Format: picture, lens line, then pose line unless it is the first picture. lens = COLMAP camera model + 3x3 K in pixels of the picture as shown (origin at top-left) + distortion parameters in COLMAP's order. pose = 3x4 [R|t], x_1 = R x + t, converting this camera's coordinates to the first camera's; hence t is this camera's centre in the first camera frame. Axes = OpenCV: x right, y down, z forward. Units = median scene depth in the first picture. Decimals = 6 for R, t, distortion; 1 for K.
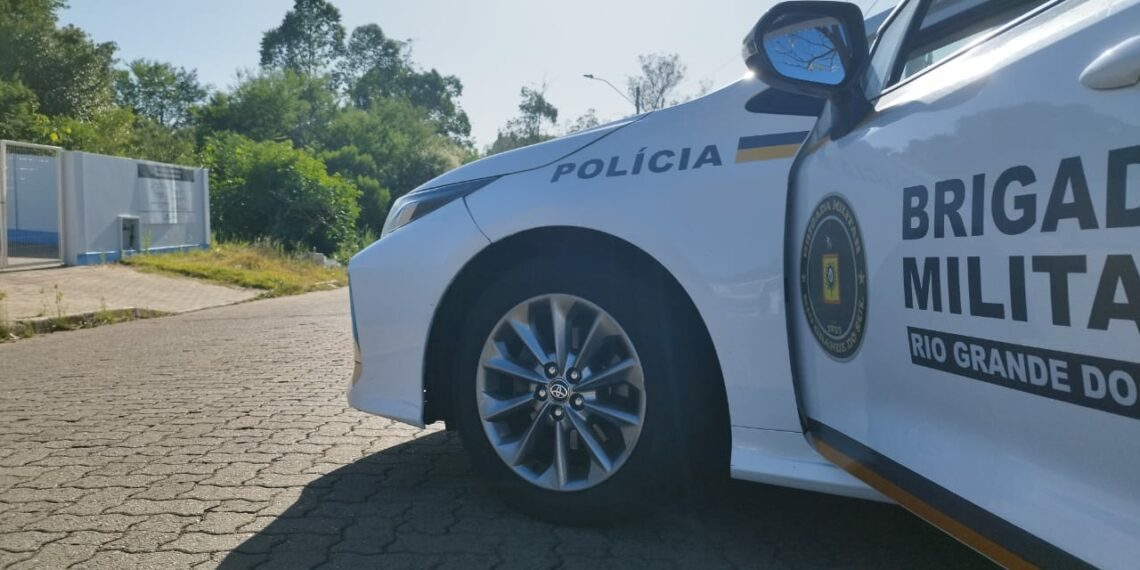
lens RADIAL K [[797.5, 0, 564.4], [0, 797.5, 290.0], [0, 0, 1]] dist [0.008519, -0.016192]
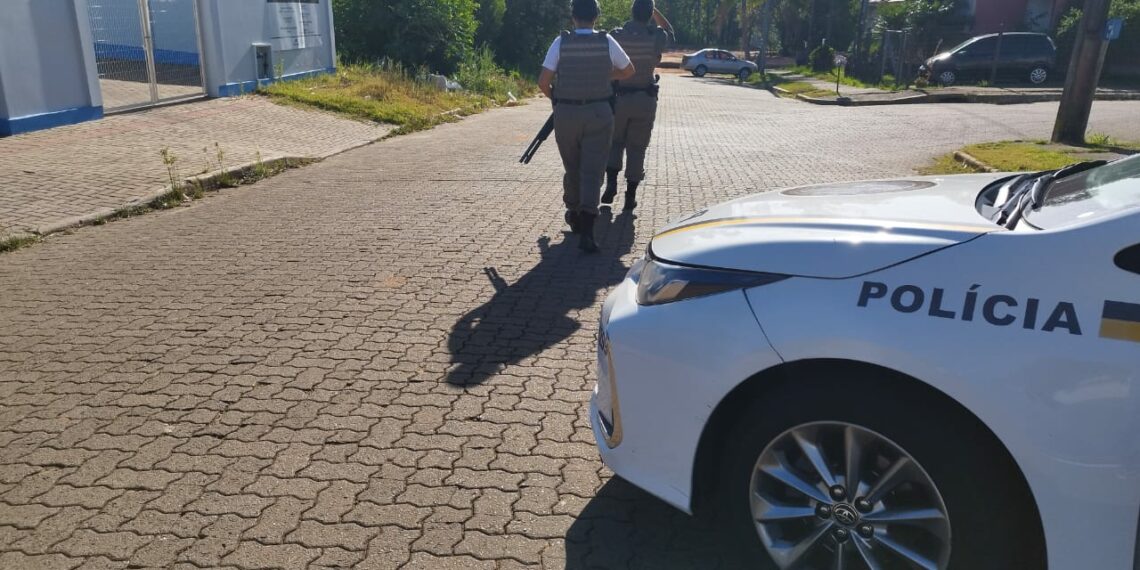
lens RADIAL K [[797.5, 0, 564.4], [0, 797.5, 290.0], [0, 0, 1]] dist [0.008519, -0.016192]
pose [[0.991155, 0.051599, -0.122265, -0.031500], [-0.020502, 0.969790, 0.243078, -0.048392], [0.131114, -0.238421, 0.962270, 0.009837]]
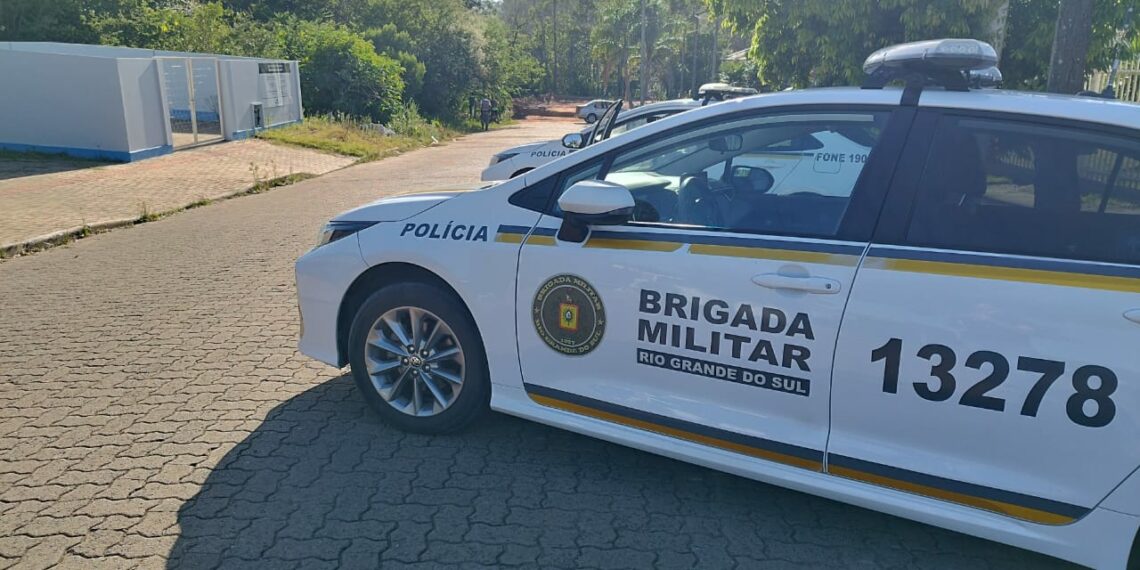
lens RADIAL K [[799.9, 0, 559.7], [0, 799.9, 288.9], [0, 0, 1]] dist [0.003015, -0.006340]
pose [[0.999512, 0.006444, -0.030553, 0.038012], [-0.000796, 0.983412, 0.181382, -0.028964], [0.031215, -0.181270, 0.982938, -0.472257]]
